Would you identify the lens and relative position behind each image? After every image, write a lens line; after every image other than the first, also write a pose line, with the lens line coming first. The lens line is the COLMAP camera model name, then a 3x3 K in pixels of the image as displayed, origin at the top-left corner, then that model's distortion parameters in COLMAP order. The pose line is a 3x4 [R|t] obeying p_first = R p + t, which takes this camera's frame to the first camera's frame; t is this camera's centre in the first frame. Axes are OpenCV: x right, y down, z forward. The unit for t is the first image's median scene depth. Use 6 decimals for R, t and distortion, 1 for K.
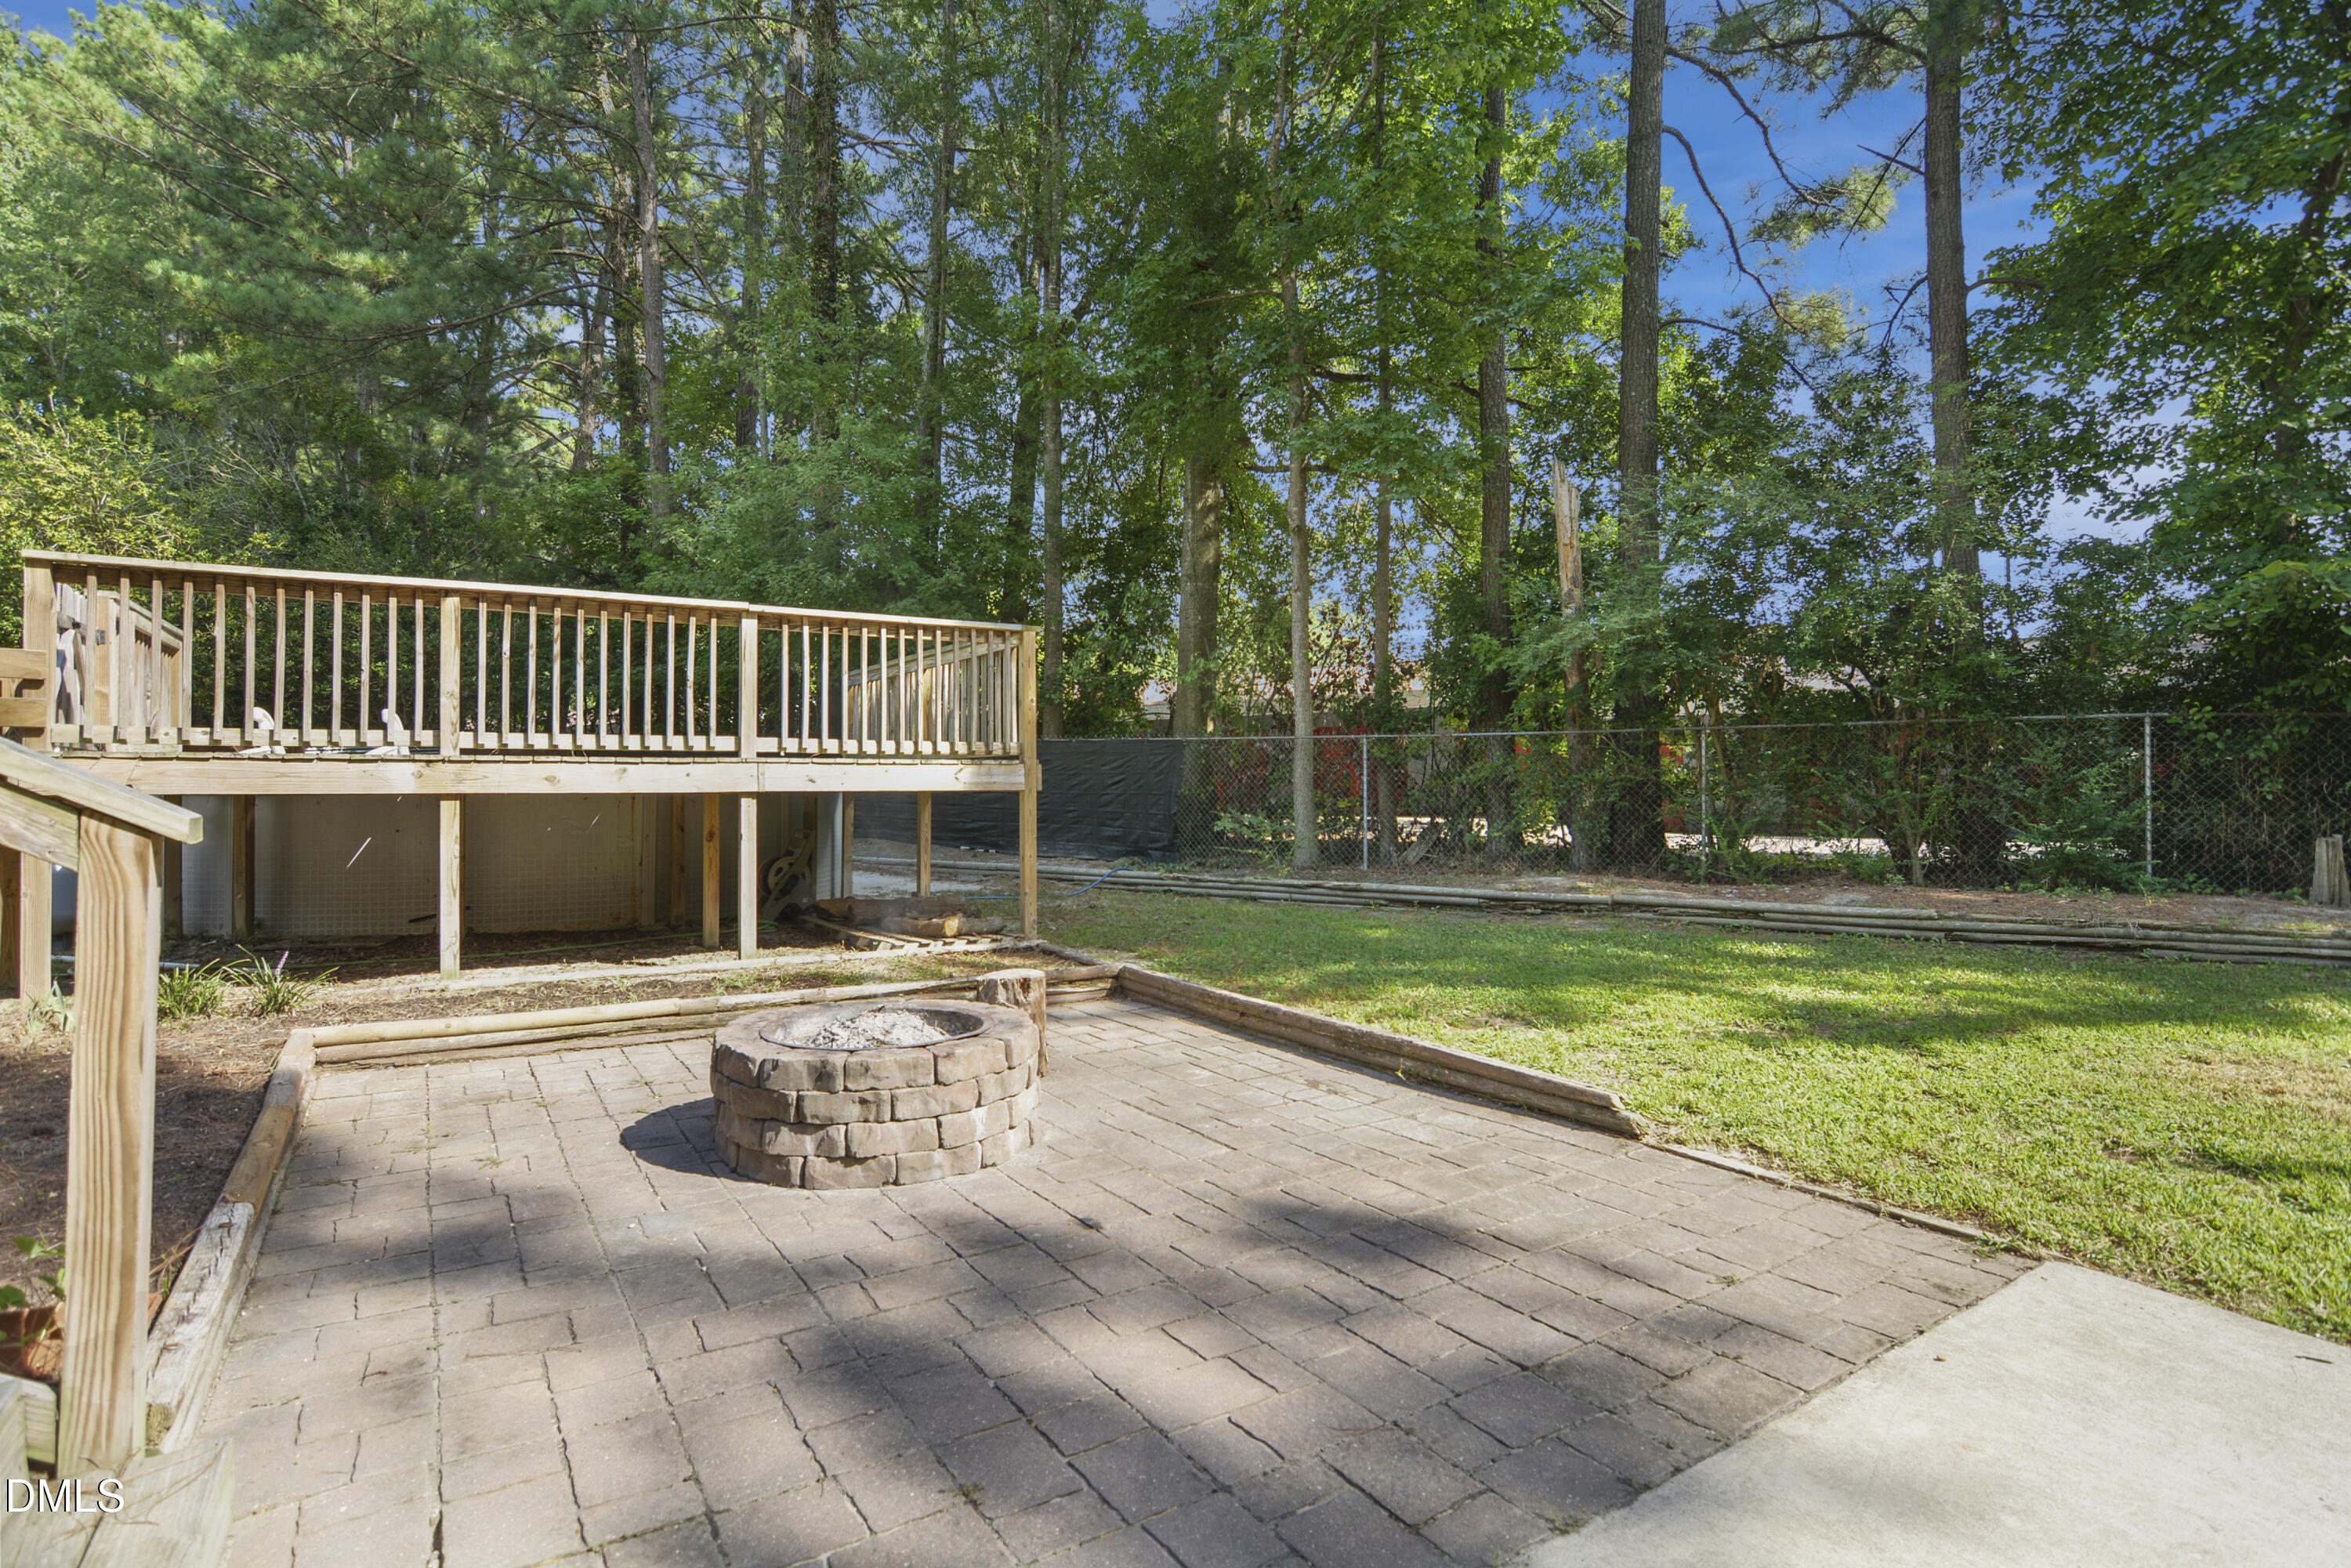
lens RADIAL K [[1150.7, 0, 1170.2], [0, 1150.7, 776.8], [0, 0, 1]] dist [-0.024250, 0.002300]
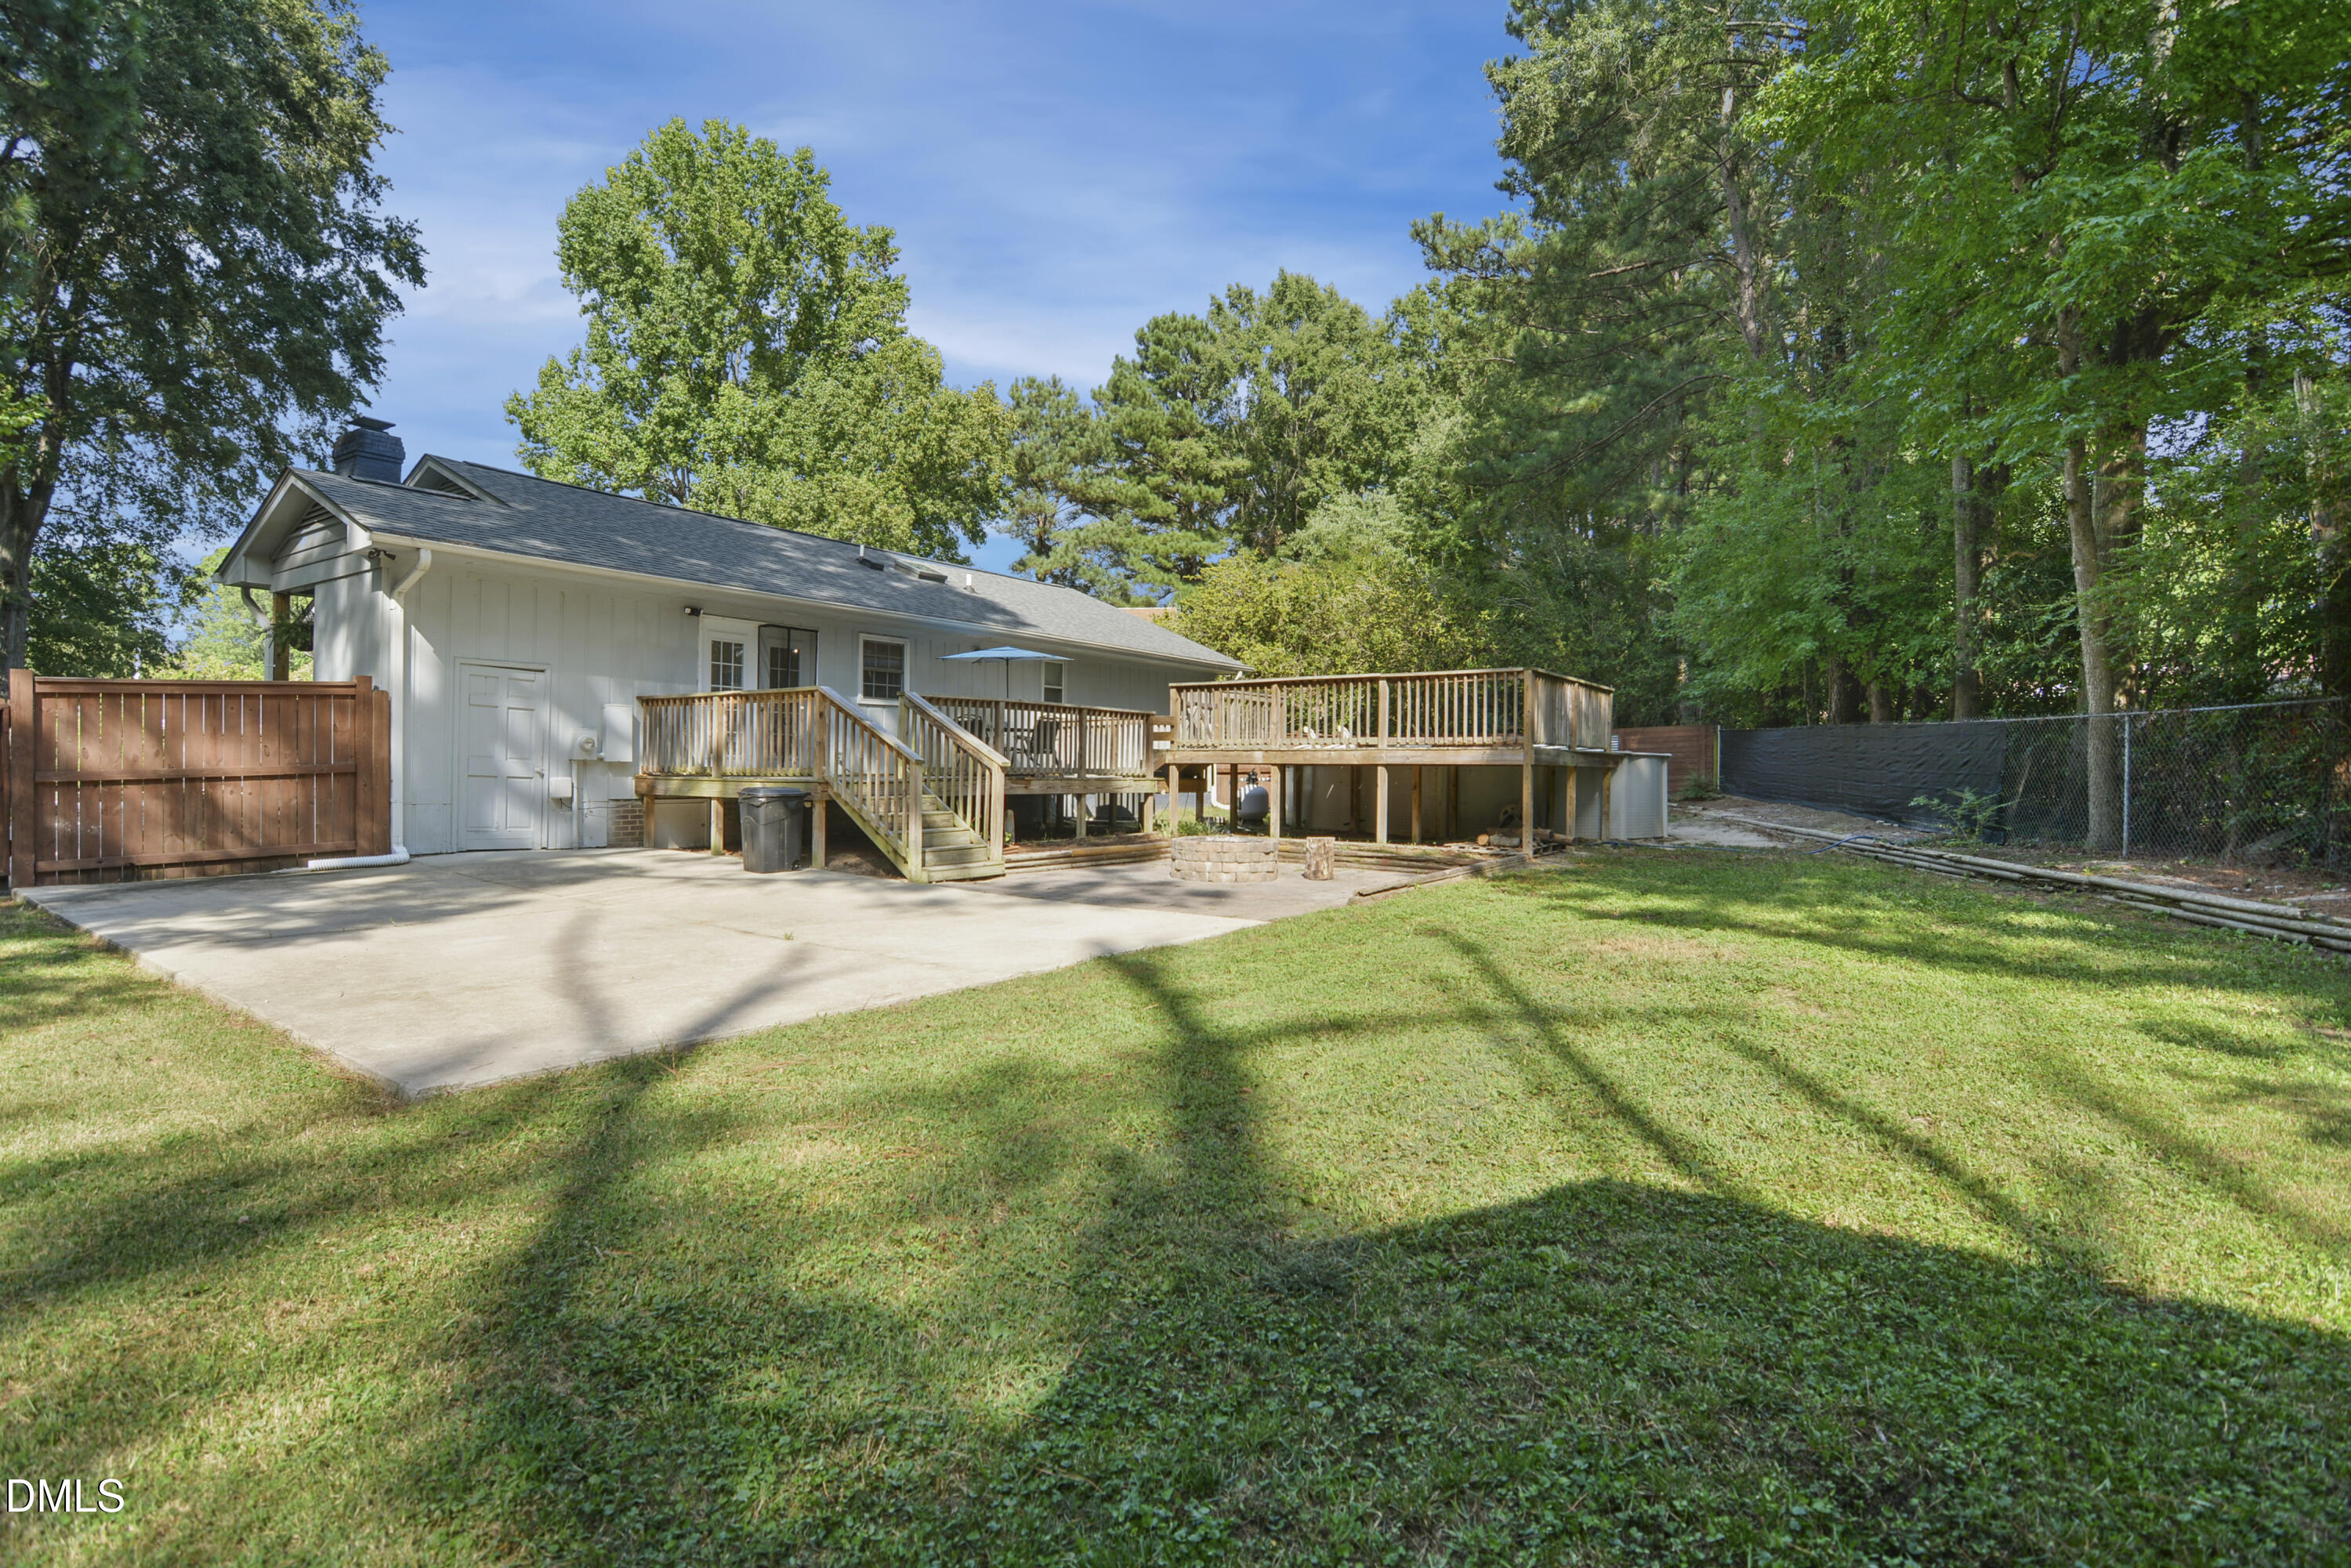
lens RADIAL K [[1150.7, 0, 1162.2], [0, 1150.7, 778.9], [0, 0, 1]] dist [-0.024250, 0.002300]
pose [[0.367651, 0.015376, -0.929837, 0.623348], [-0.000351, 0.999866, 0.016395, 0.002913], [0.929964, -0.005701, 0.367607, -0.058806]]
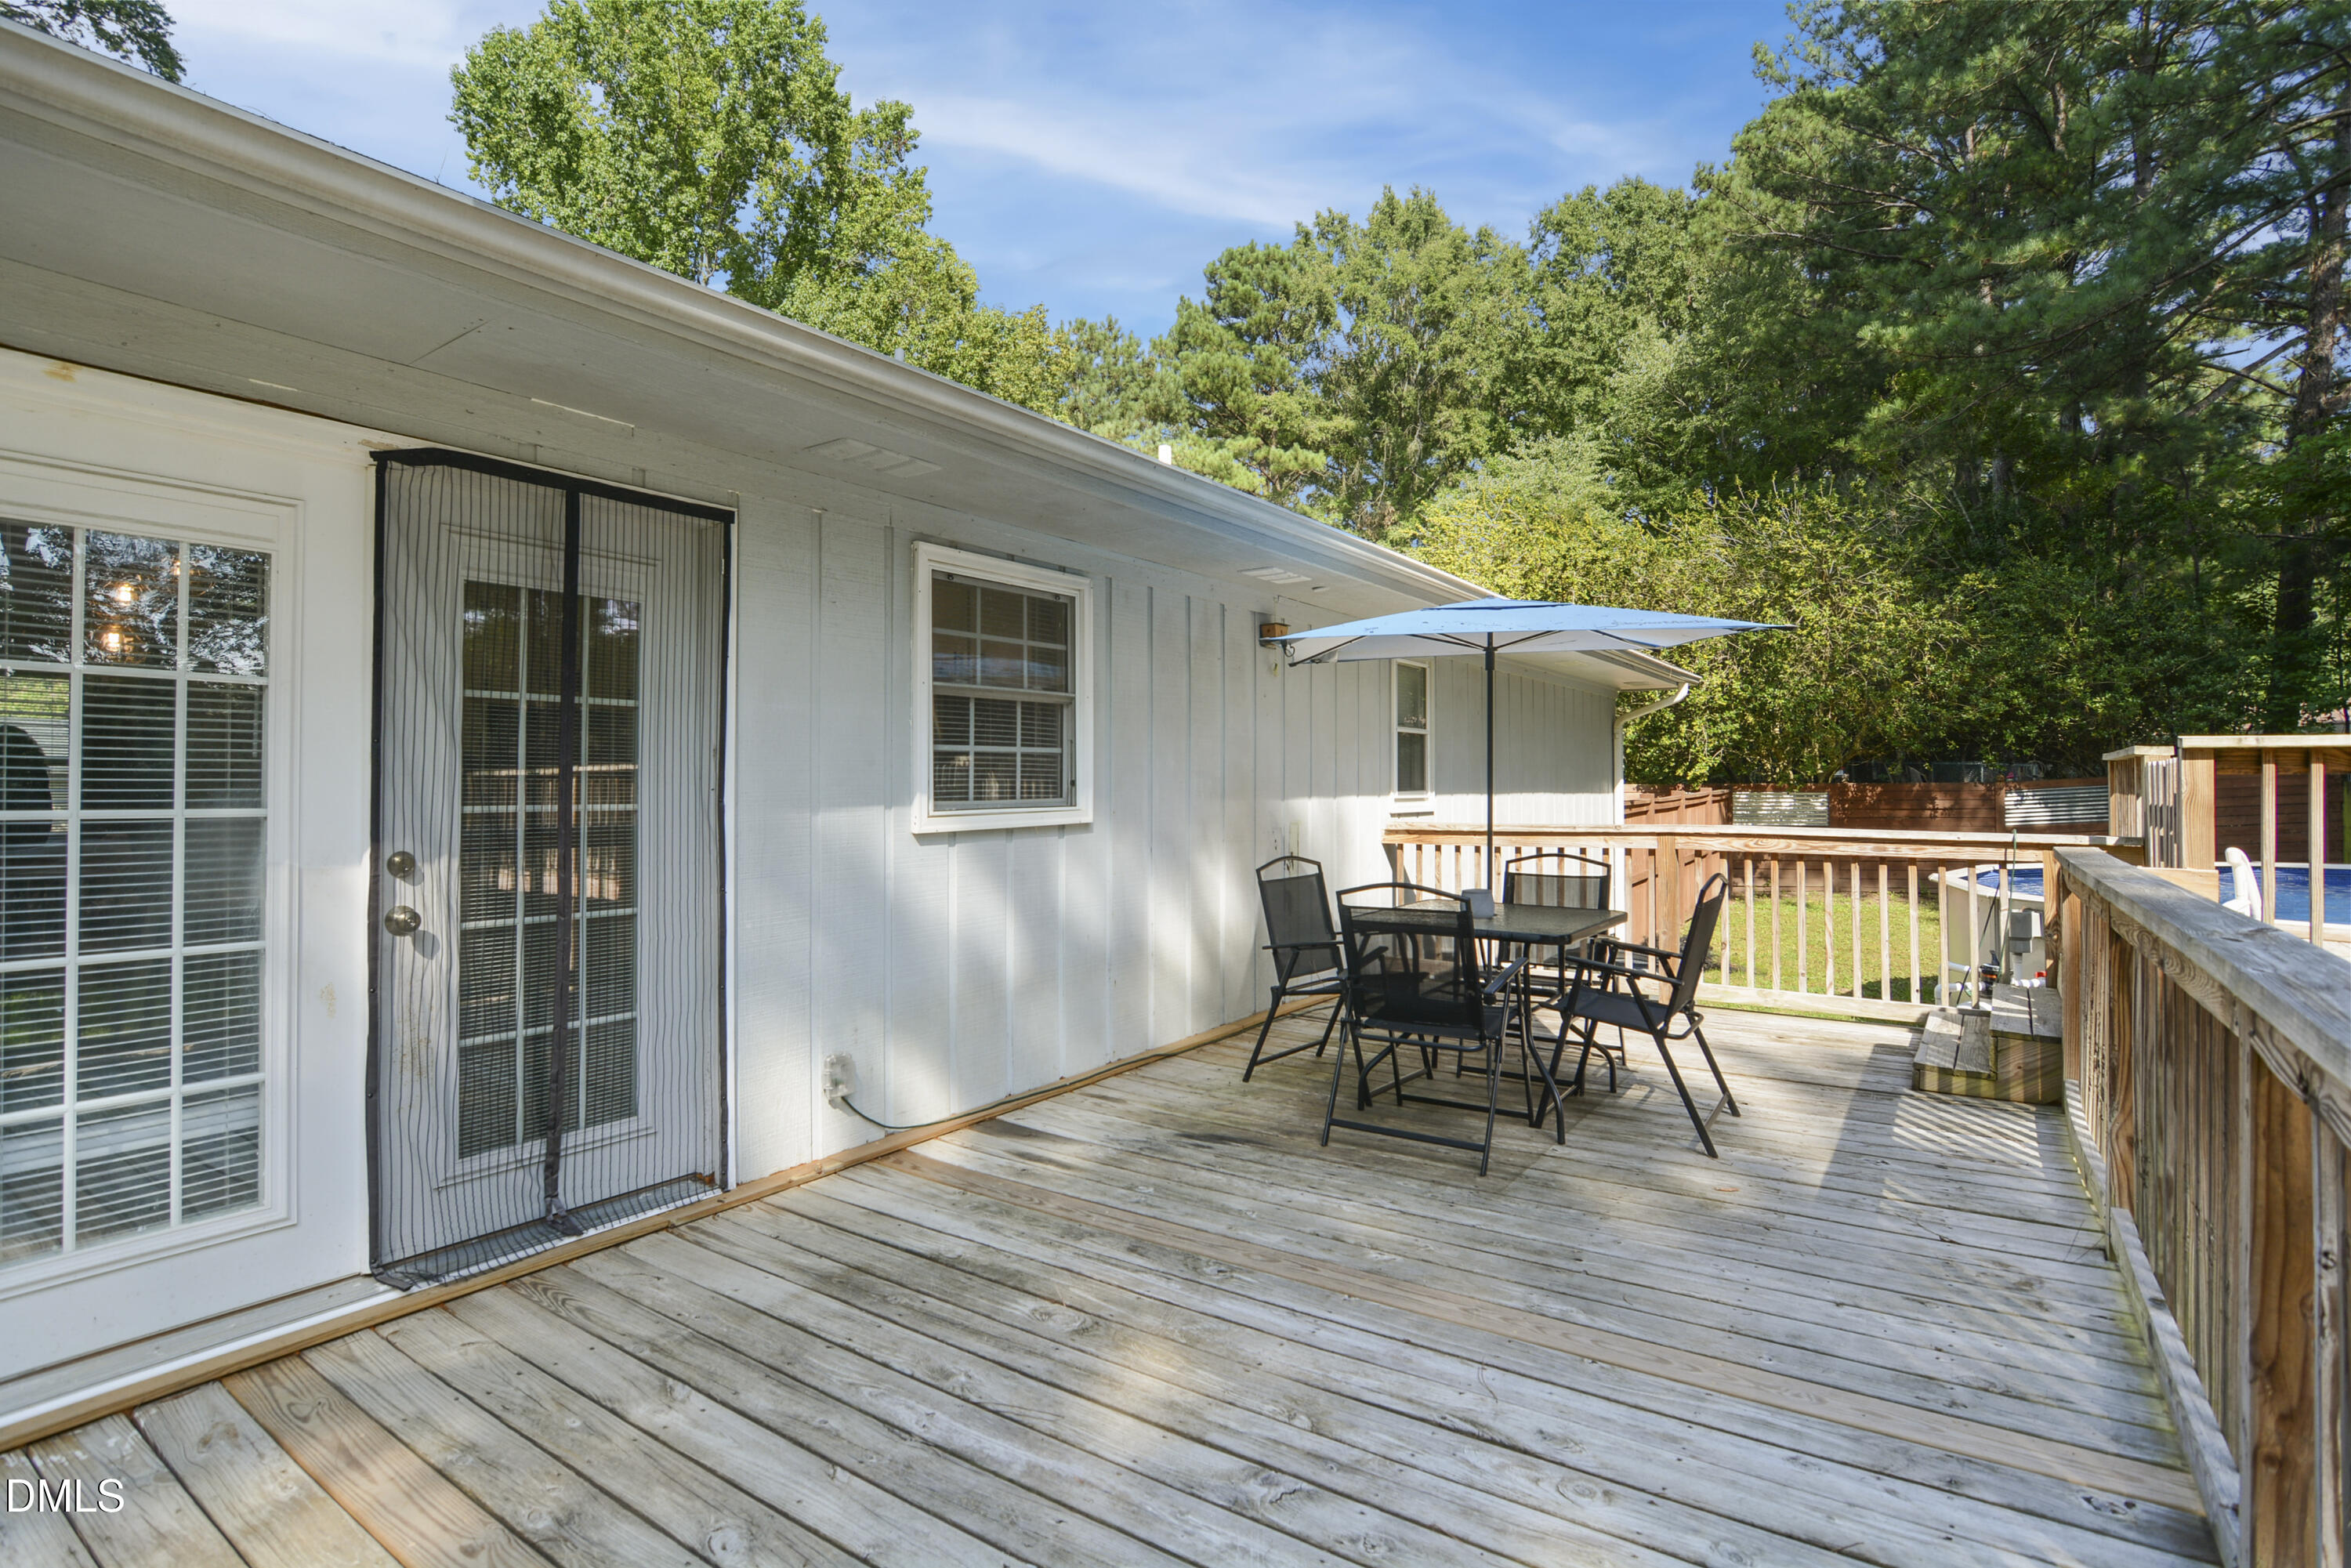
lens RADIAL K [[1150.7, 0, 1166.5], [0, 1150.7, 770.8], [0, 0, 1]] dist [-0.024250, 0.002300]
pose [[0.367286, -0.004432, -0.930097, -0.177395], [0.010006, 0.999950, -0.000814, -0.060028], [0.930054, -0.009008, 0.367312, 0.025717]]
